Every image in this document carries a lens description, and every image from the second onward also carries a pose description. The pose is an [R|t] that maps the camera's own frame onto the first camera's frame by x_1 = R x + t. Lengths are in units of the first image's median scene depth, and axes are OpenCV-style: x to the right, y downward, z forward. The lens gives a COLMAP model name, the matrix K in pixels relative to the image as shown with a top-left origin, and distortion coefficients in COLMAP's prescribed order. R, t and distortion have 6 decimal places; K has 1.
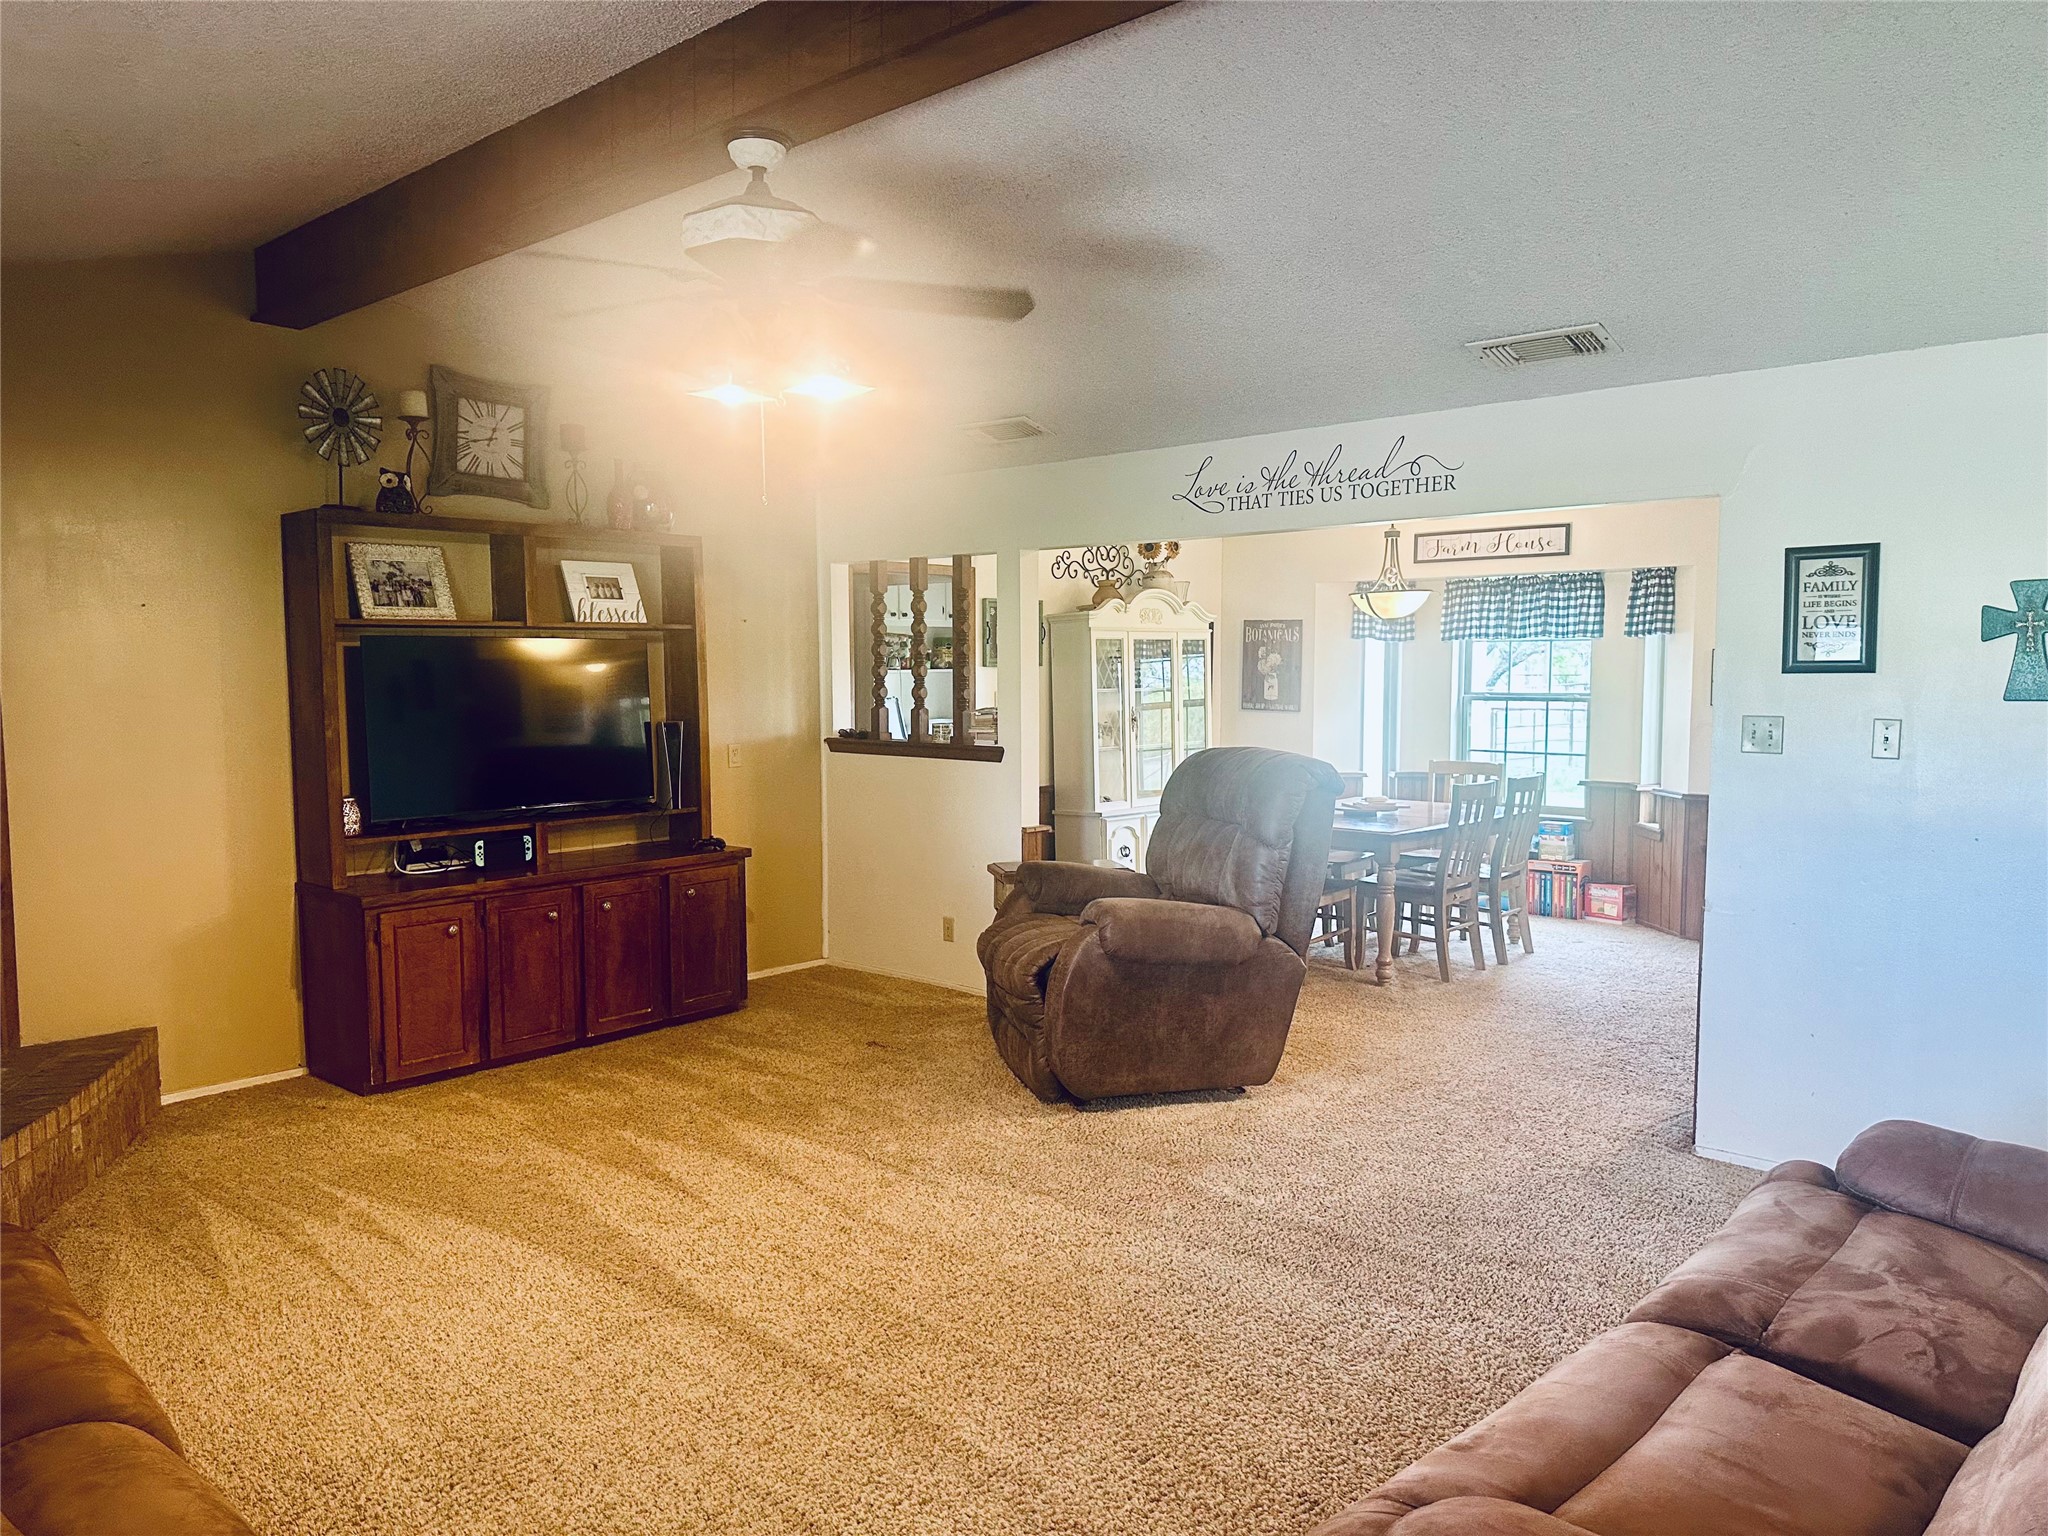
lens RADIAL K [[1442.1, 0, 1012.6], [0, 1442.1, 768.7], [0, 0, 1]] dist [0.026020, -0.012809]
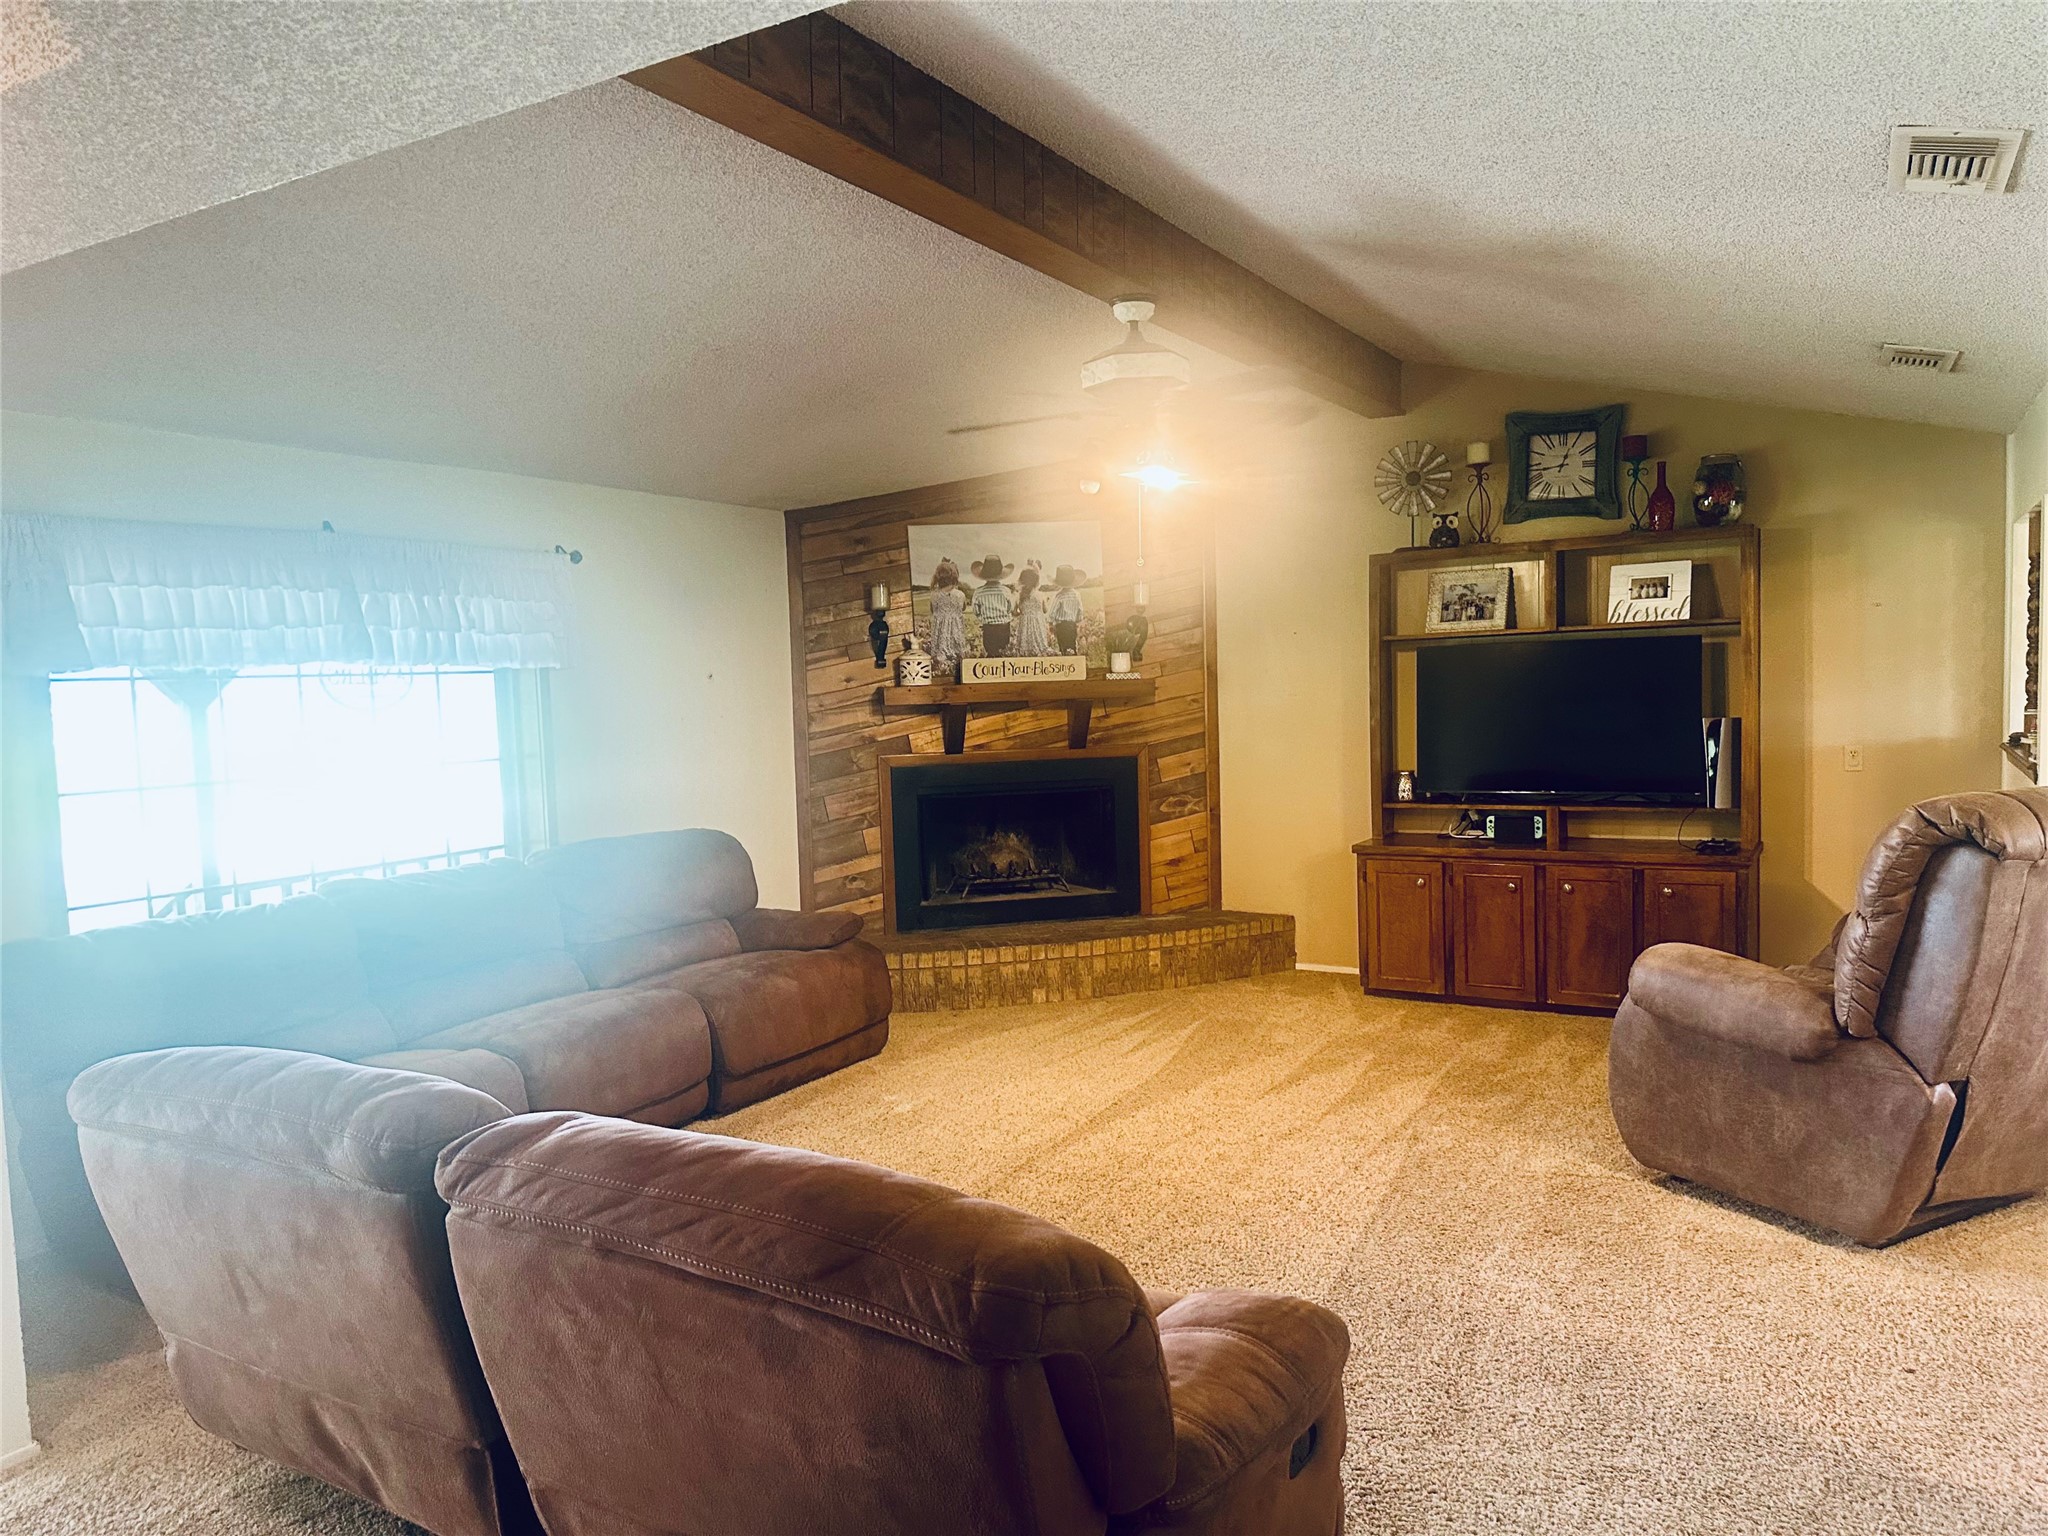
lens RADIAL K [[1442.1, 0, 1011.7], [0, 1442.1, 771.4], [0, 0, 1]] dist [0.026020, -0.012809]
pose [[0.173939, 0.061014, -0.982864, 0.752951], [-0.038328, 0.997742, 0.055155, -0.038236], [0.984010, 0.028077, 0.175885, 0.419599]]
